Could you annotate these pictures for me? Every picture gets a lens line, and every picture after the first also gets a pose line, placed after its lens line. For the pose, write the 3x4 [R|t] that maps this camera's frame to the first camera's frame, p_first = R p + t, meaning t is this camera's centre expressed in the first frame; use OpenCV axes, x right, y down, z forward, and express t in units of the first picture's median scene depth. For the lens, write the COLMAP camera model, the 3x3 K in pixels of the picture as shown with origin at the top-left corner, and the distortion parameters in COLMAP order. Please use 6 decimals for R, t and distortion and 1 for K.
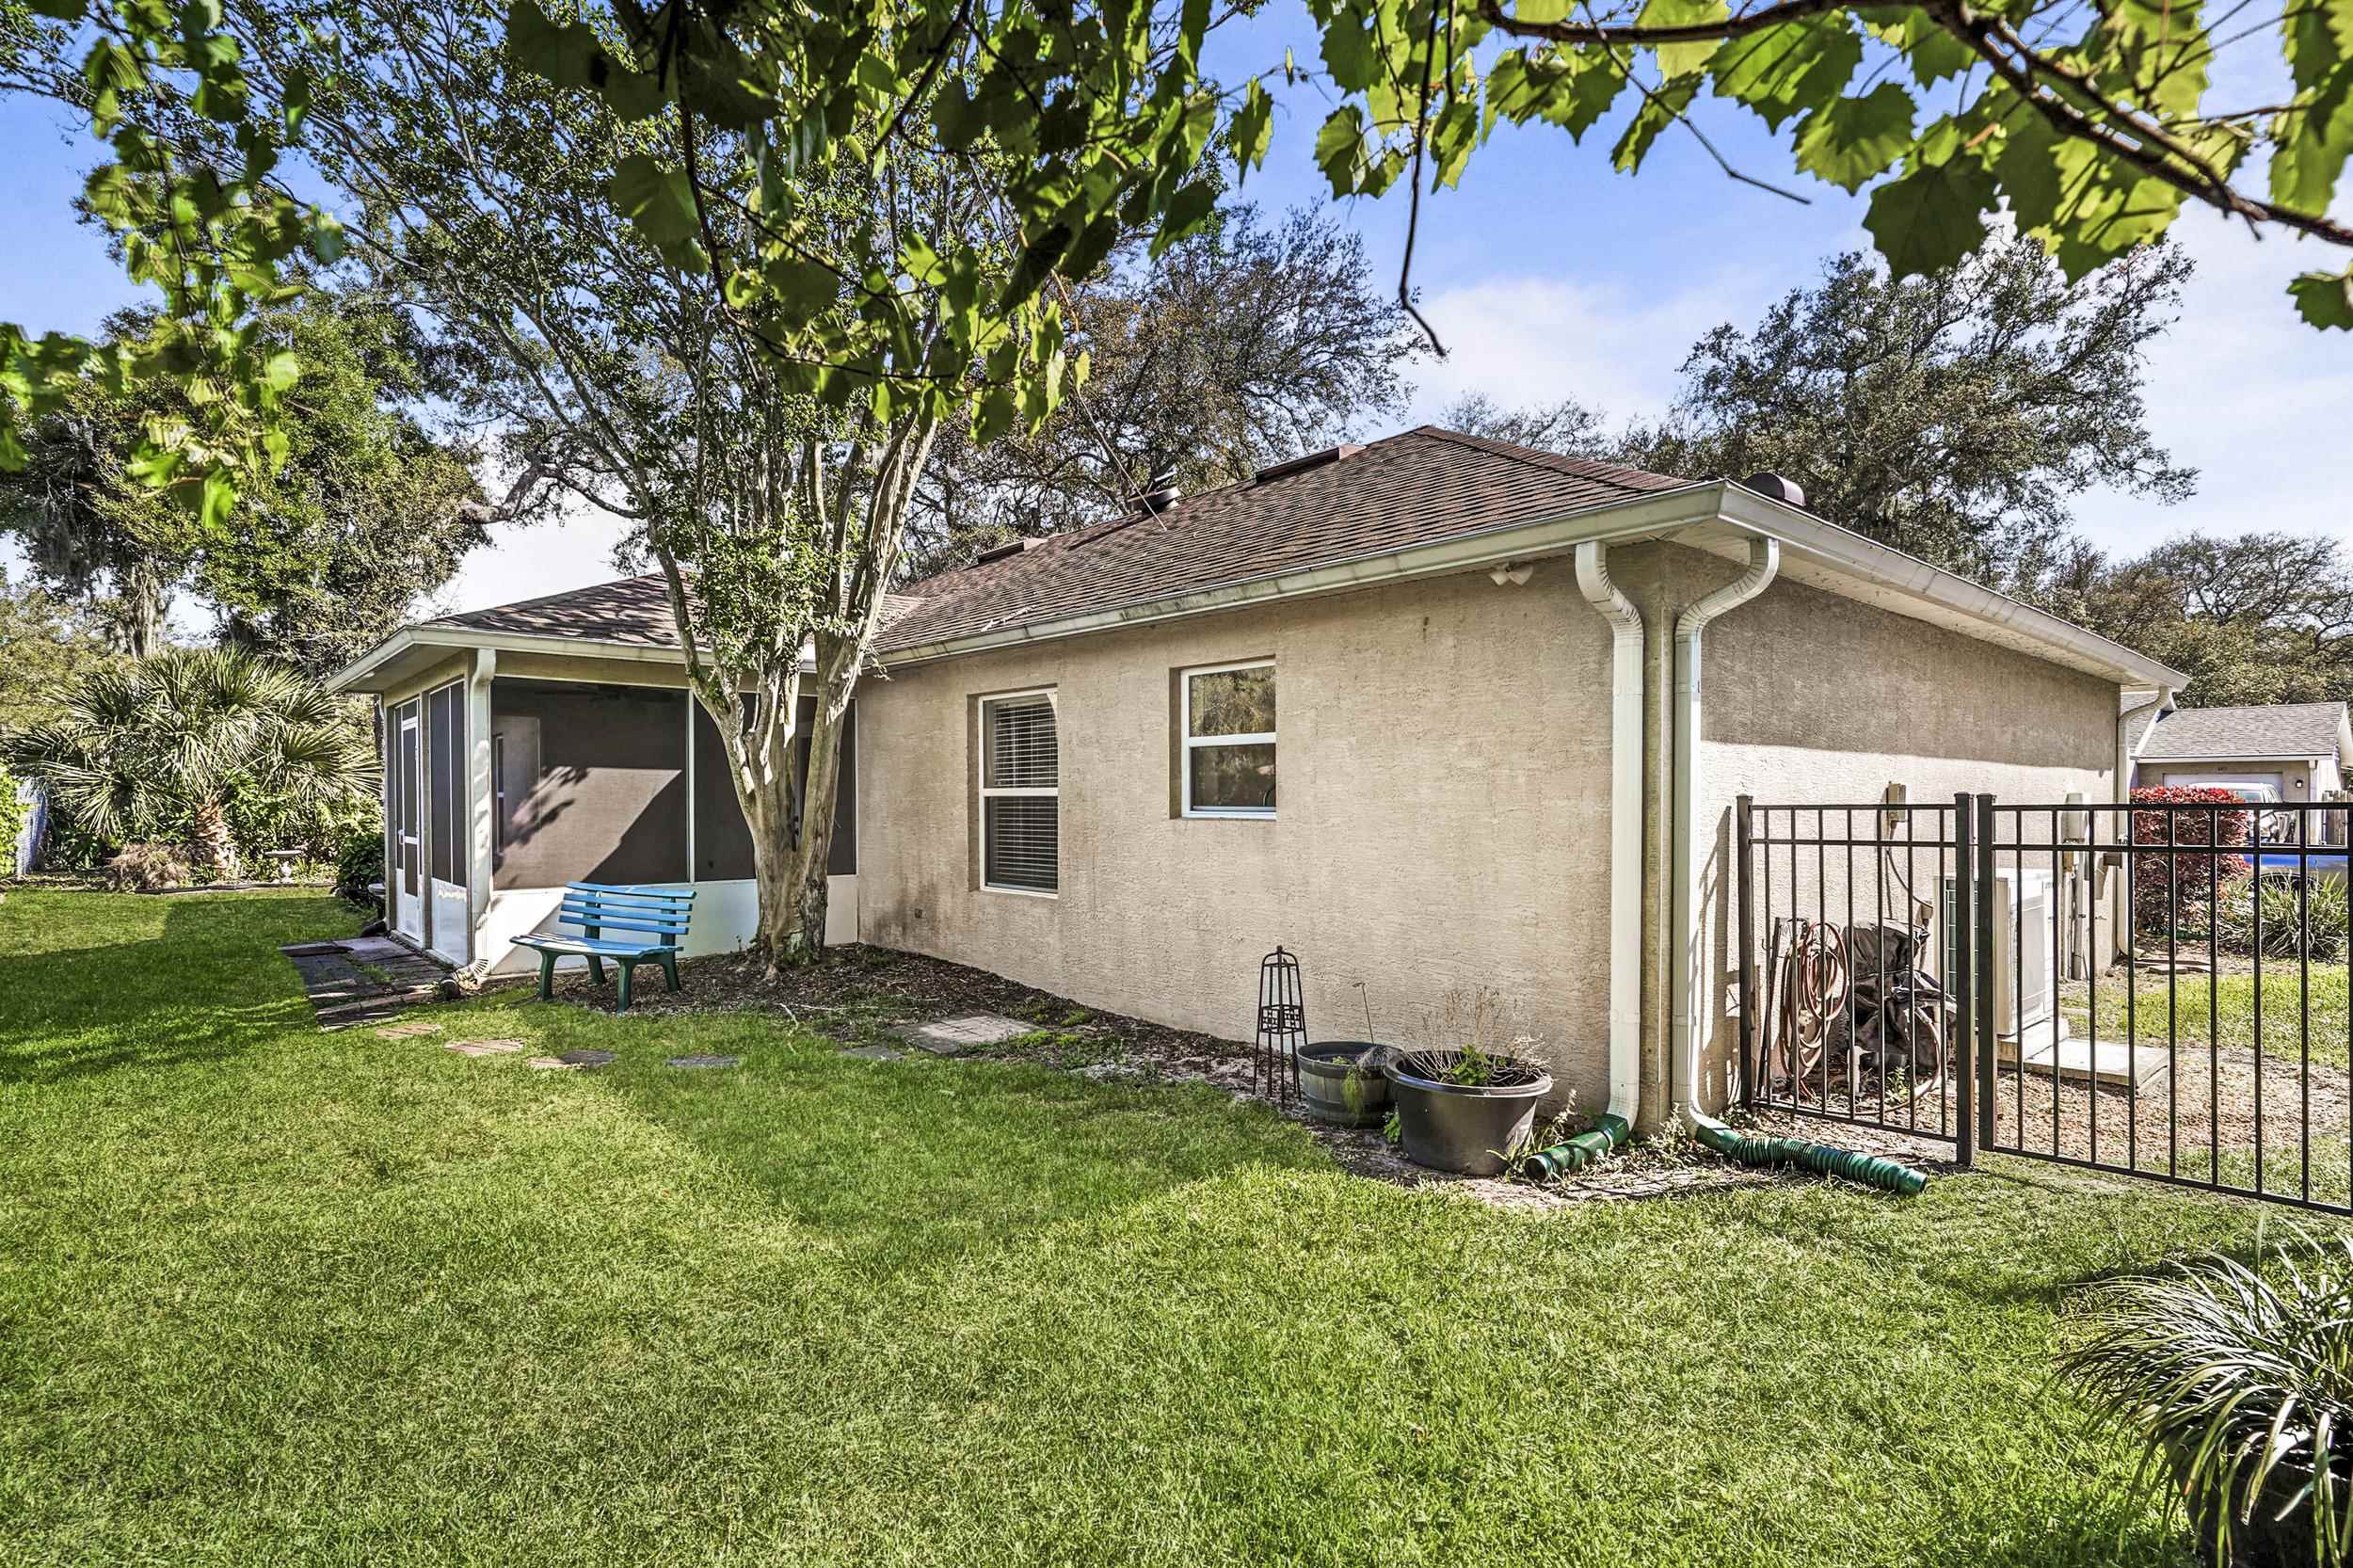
lens RADIAL K [[1157.9, 0, 1219.3], [0, 1157.9, 812.6], [0, 0, 1]] dist [-0.011539, 0.006720]
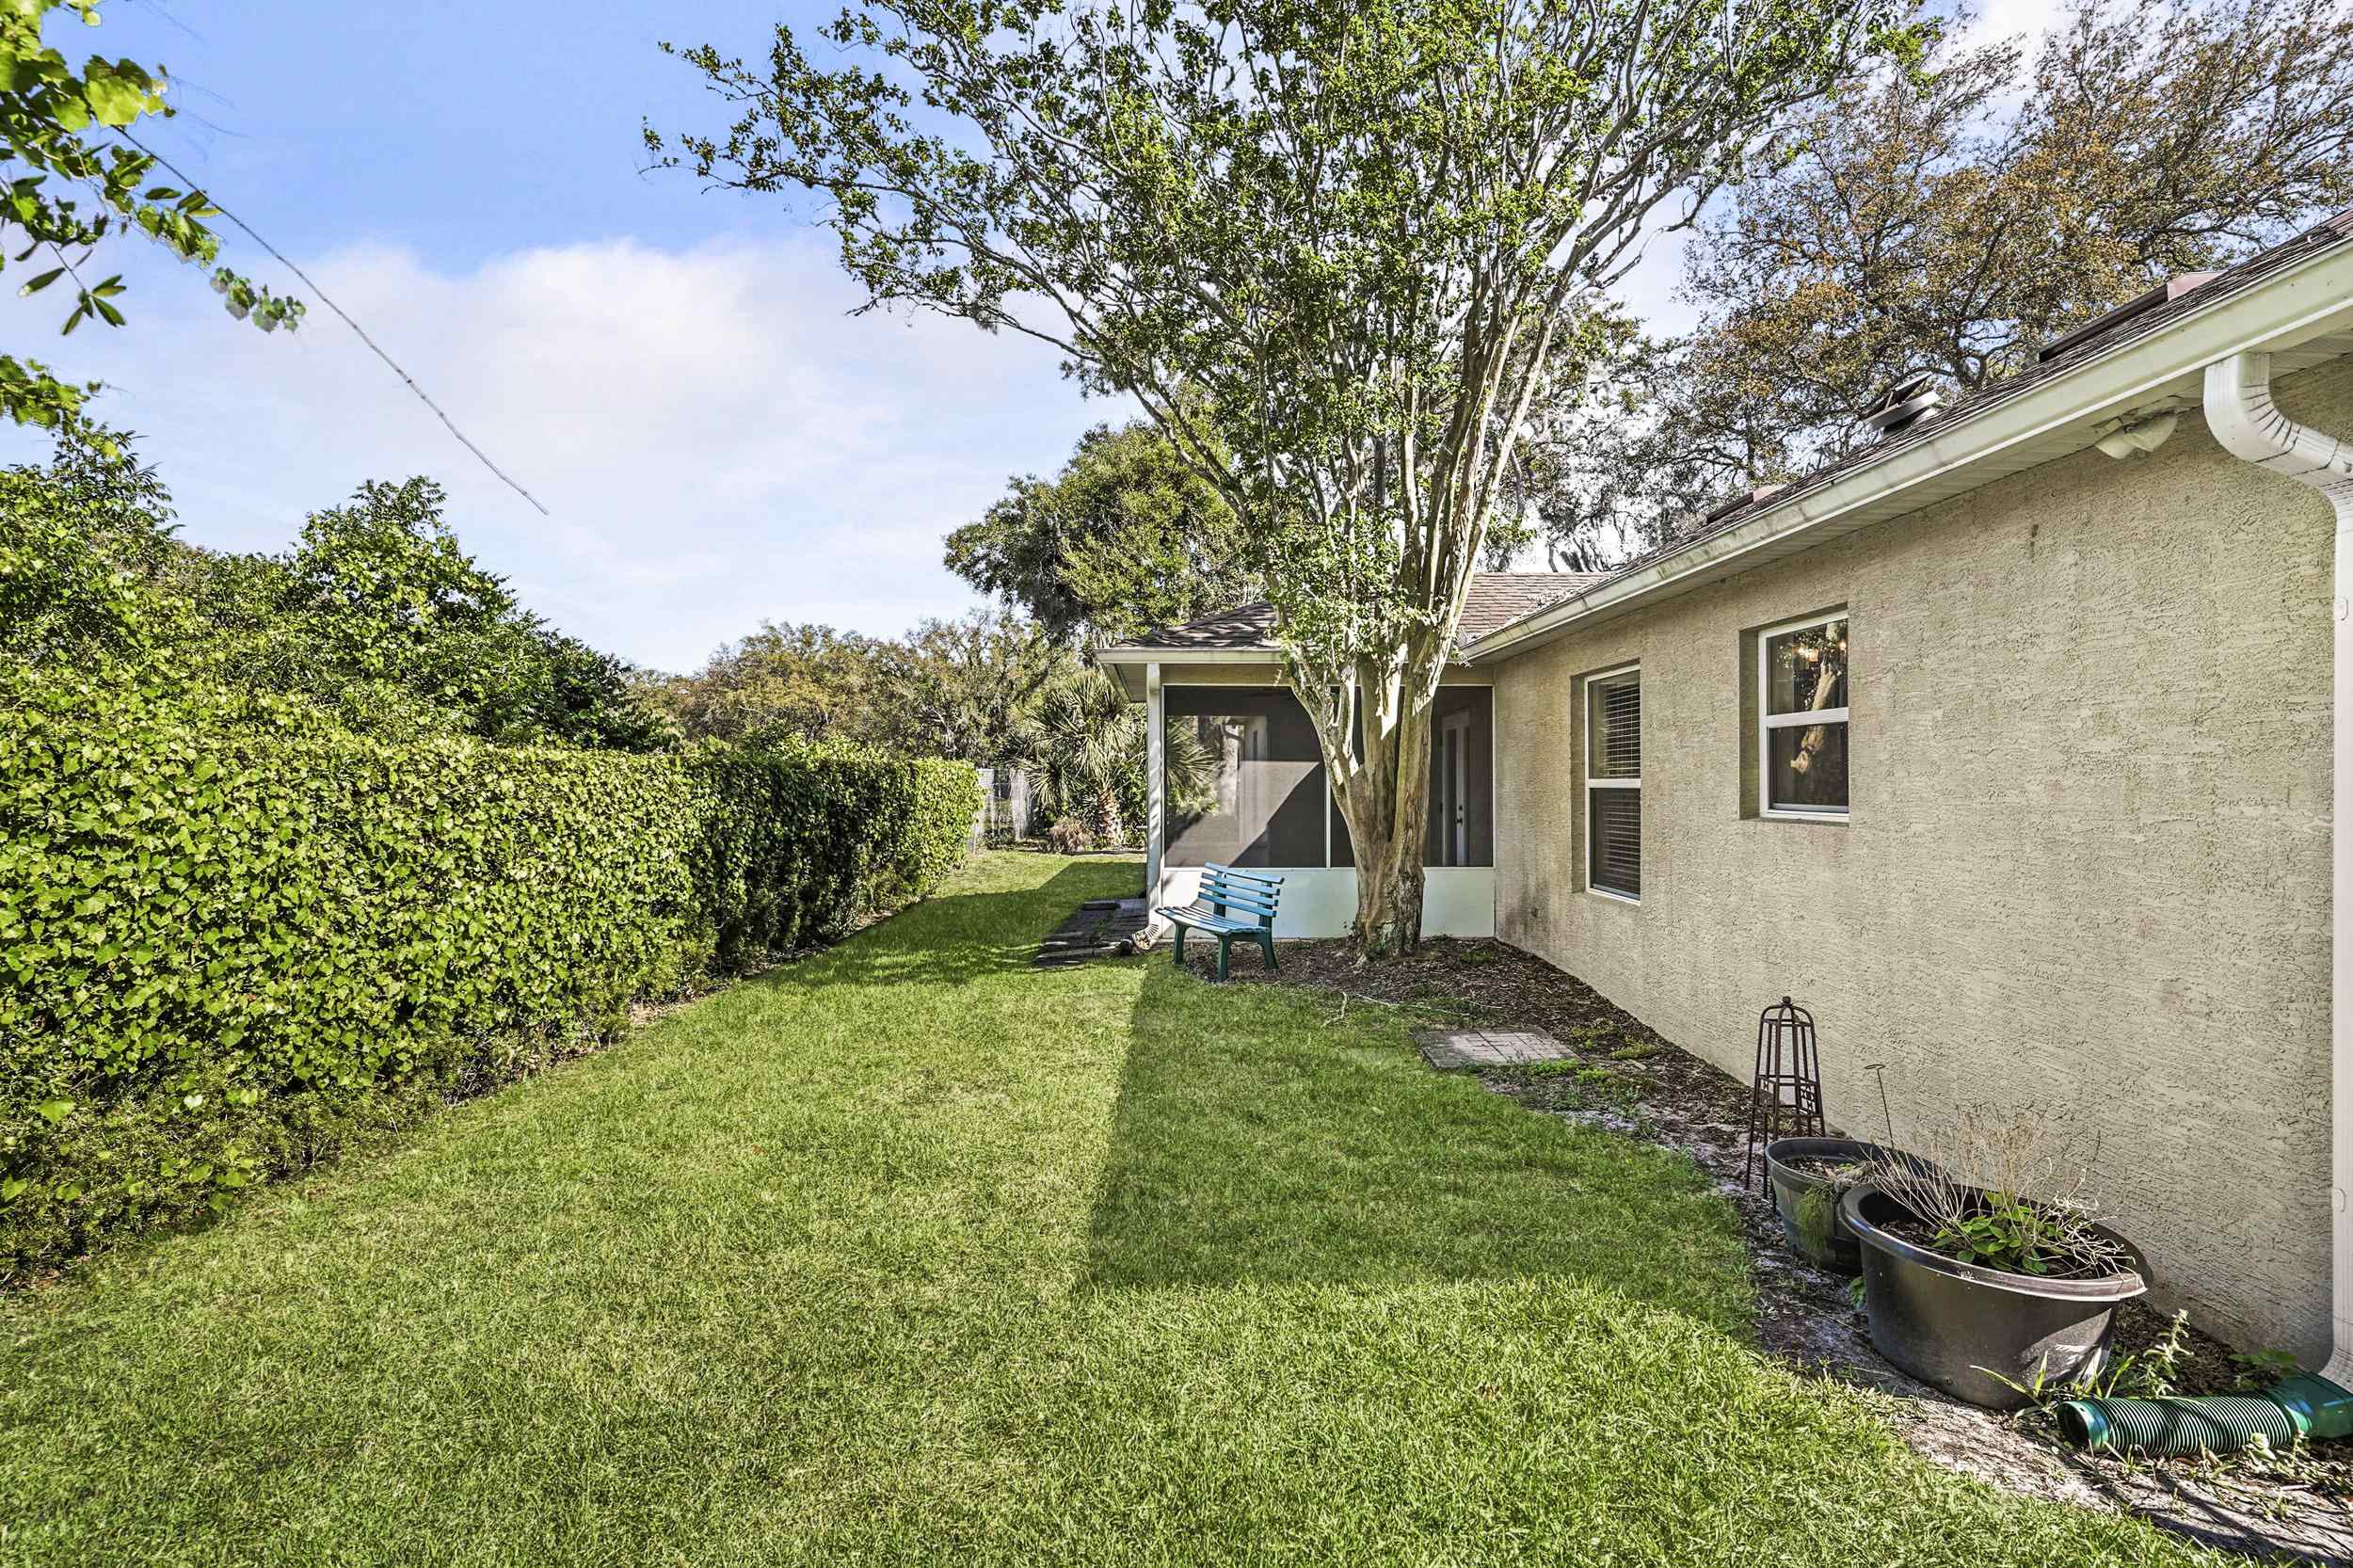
lens RADIAL K [[1157.9, 0, 1176.2], [0, 1157.9, 780.0], [0, 0, 1]] dist [-0.011539, 0.006720]
pose [[0.741399, -0.002647, -0.671059, 0.214177], [-0.006274, 0.999921, -0.010877, -0.010909], [0.671035, 0.012274, 0.741324, 0.155248]]
